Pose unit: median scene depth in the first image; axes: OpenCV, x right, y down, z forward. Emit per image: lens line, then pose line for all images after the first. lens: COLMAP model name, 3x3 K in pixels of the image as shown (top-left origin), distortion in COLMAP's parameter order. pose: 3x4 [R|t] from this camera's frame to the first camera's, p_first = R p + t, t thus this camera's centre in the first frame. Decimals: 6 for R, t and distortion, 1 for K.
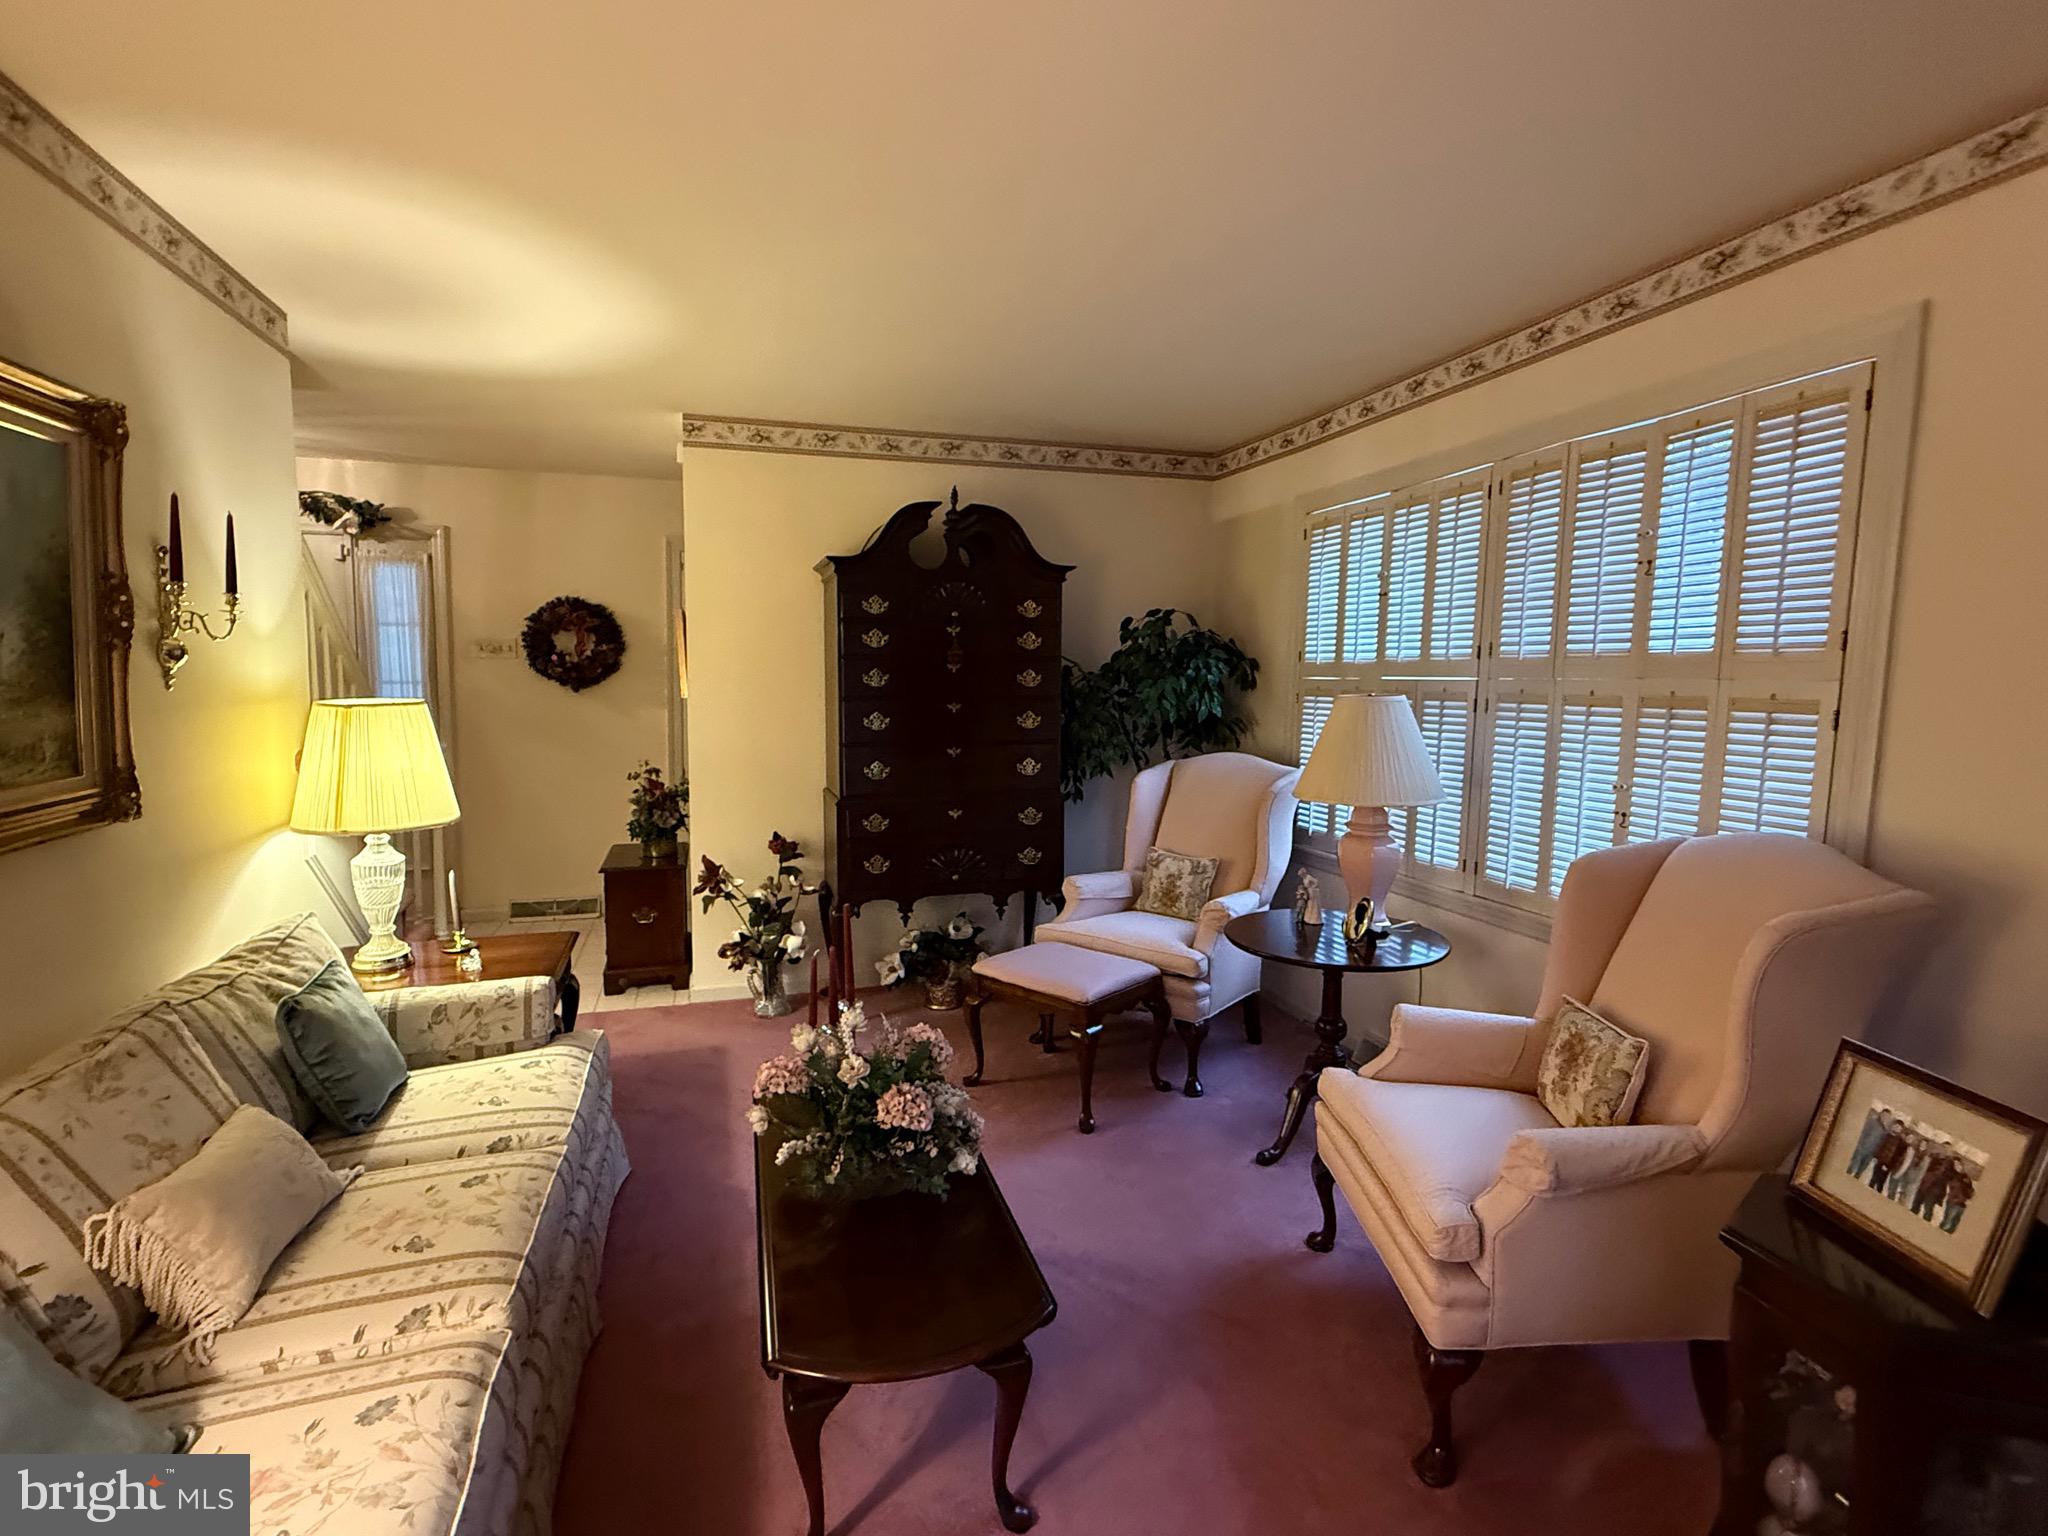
lens RADIAL K [[998.4, 0, 1022.9], [0, 998.4, 764.7], [0, 0, 1]] dist [0.001562, -0.001023]
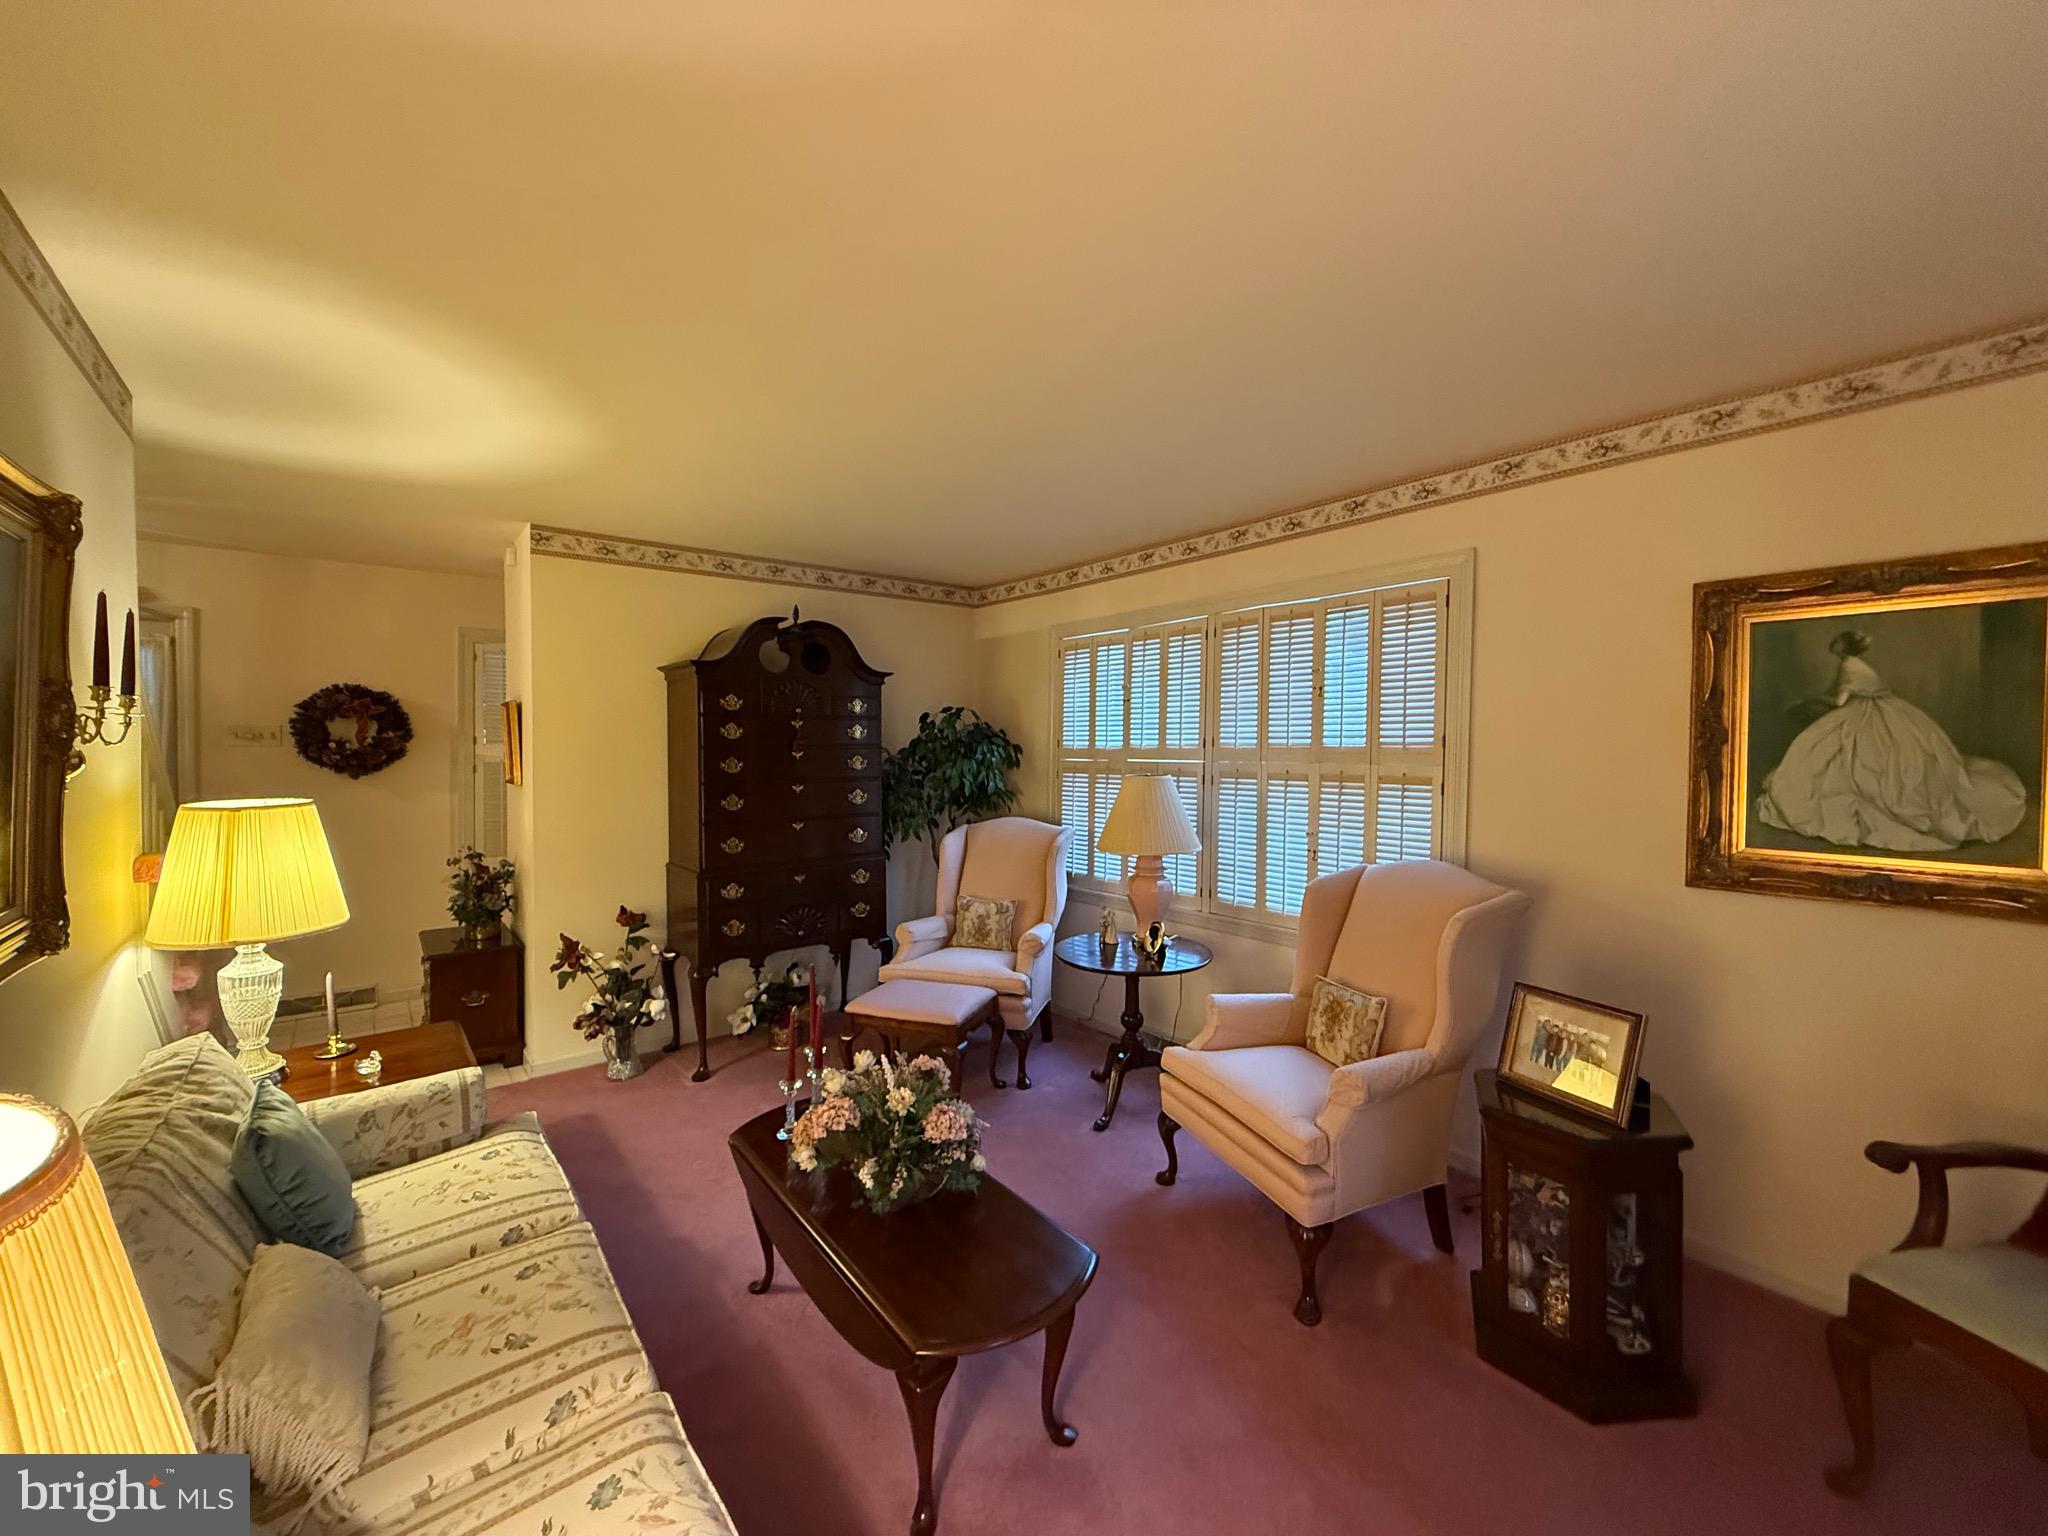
lens RADIAL K [[823.5, 0, 1025.7], [0, 823.5, 762.3], [0, 0, 1]] dist [0.000981, 0.000854]
pose [[0.929346, -0.013912, 0.368947, -0.266828], [0.039610, 0.997279, -0.062168, -0.025146], [-0.367078, 0.072390, 0.927369, -0.013464]]
